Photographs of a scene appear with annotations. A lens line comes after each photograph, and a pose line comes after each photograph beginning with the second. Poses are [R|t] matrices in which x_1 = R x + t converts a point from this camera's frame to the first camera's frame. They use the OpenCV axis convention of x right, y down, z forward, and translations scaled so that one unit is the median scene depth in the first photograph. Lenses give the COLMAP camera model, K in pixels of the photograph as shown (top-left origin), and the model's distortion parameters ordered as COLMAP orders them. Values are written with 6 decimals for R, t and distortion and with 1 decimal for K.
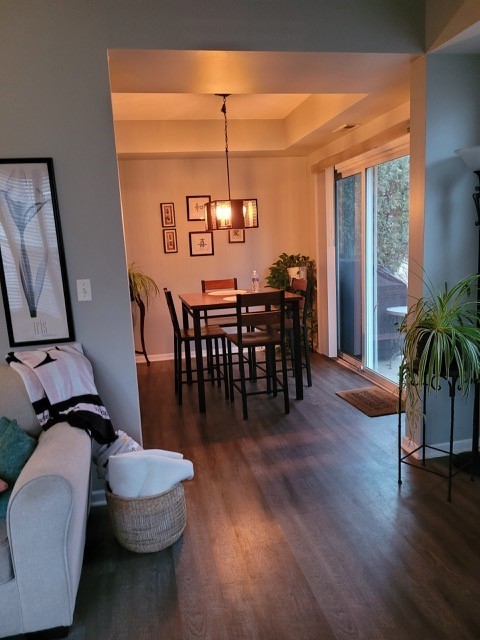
lens RADIAL K [[475.8, 0, 243.7], [0, 475.8, 318.6], [0, 0, 1]] dist [0.044636, -0.003931]
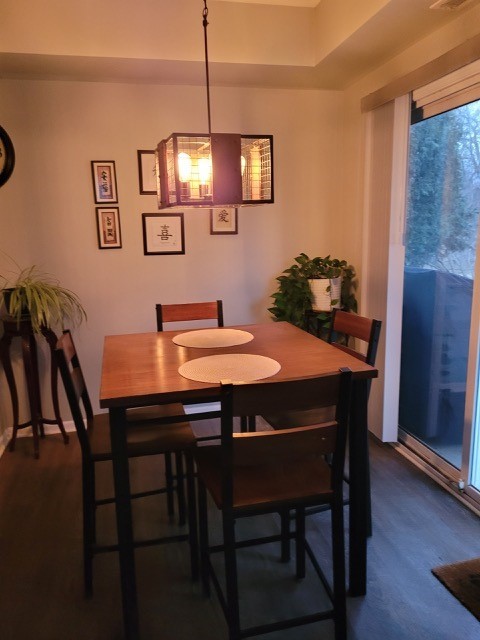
lens RADIAL K [[475.8, 0, 234.6], [0, 475.8, 318.9], [0, 0, 1]] dist [0.044636, -0.003931]
pose [[0.999633, 0.024373, 0.011821, -0.006052], [-0.024634, 0.999444, 0.022477, -0.070054], [-0.011266, -0.022760, 0.999677, 0.421198]]
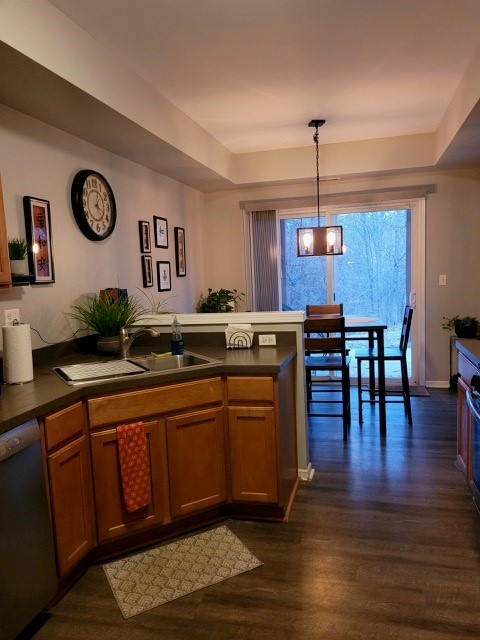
lens RADIAL K [[475.8, 0, 240.5], [0, 475.8, 320.7], [0, 0, 1]] dist [0.044636, -0.003931]
pose [[0.467837, -0.057567, 0.881938, -0.761095], [0.166330, 0.985781, -0.023887, -0.043222], [-0.868022, 0.157868, 0.470760, 0.531643]]
